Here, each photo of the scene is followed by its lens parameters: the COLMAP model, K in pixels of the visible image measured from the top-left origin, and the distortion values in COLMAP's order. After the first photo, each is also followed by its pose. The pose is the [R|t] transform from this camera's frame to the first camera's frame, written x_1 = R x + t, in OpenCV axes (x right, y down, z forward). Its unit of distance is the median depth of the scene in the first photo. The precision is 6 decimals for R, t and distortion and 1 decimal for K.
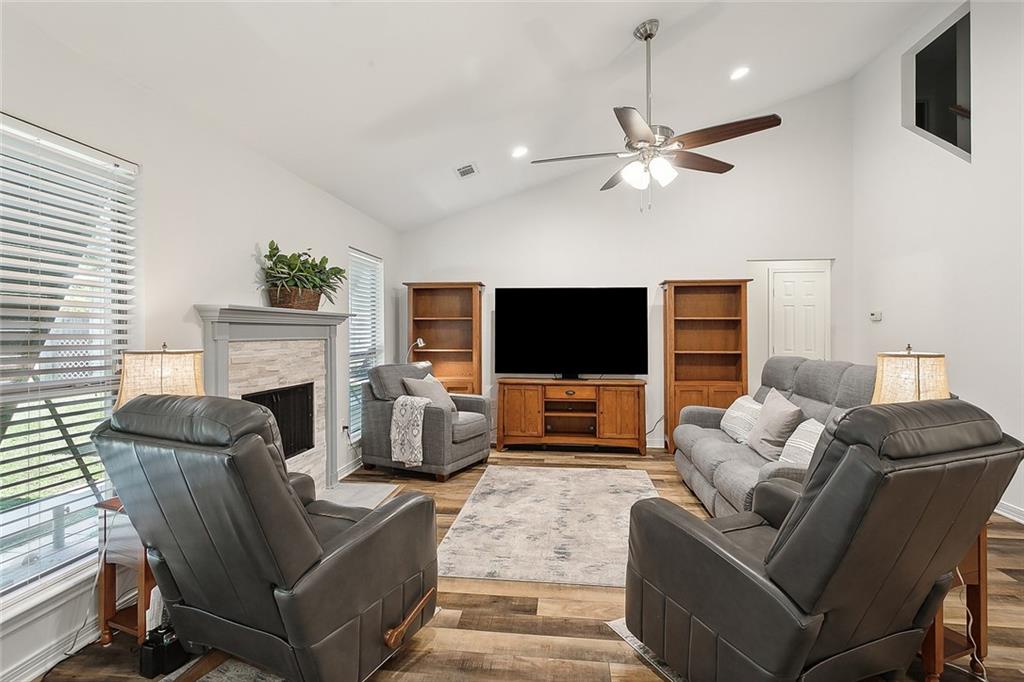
lens RADIAL K [[511.1, 0, 508.0], [0, 511.1, 334.5], [0, 0, 1]] dist [-0.000104, 0.000005]
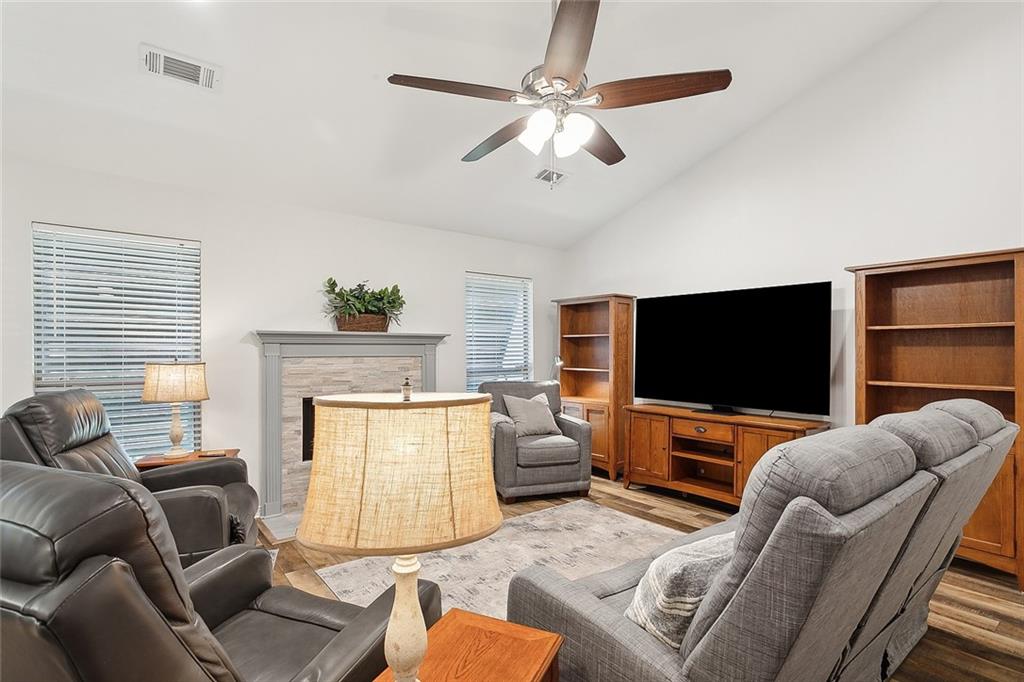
lens RADIAL K [[501.9, 0, 515.0], [0, 501.9, 353.8], [0, 0, 1]] dist [0.009992, 0.000144]
pose [[0.702971, 0.007625, -0.711178, 0.555759], [-0.002845, 0.999965, 0.007910, -0.005268], [0.711213, -0.003537, 0.702968, 0.333527]]
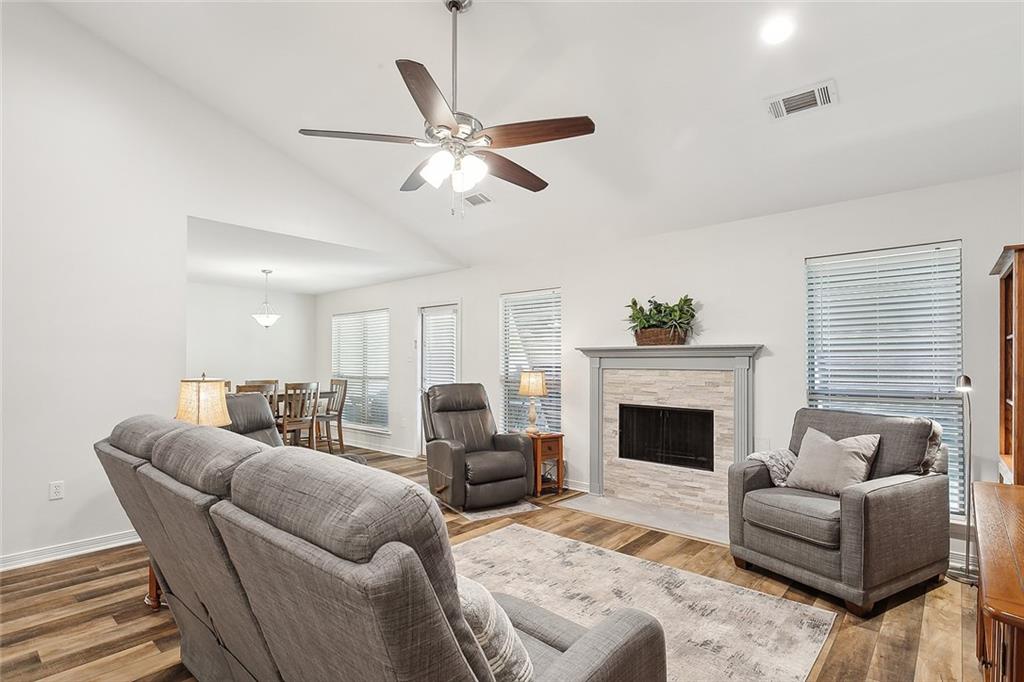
lens RADIAL K [[501.9, 0, 510.3], [0, 501.9, 363.1], [0, 0, 1]] dist [-0.002732, -0.000088]
pose [[-0.573076, 0.000765, -0.819502, 0.649851], [-0.004300, 0.999983, 0.003940, -0.006976], [0.819491, 0.005781, -0.573063, 1.126874]]
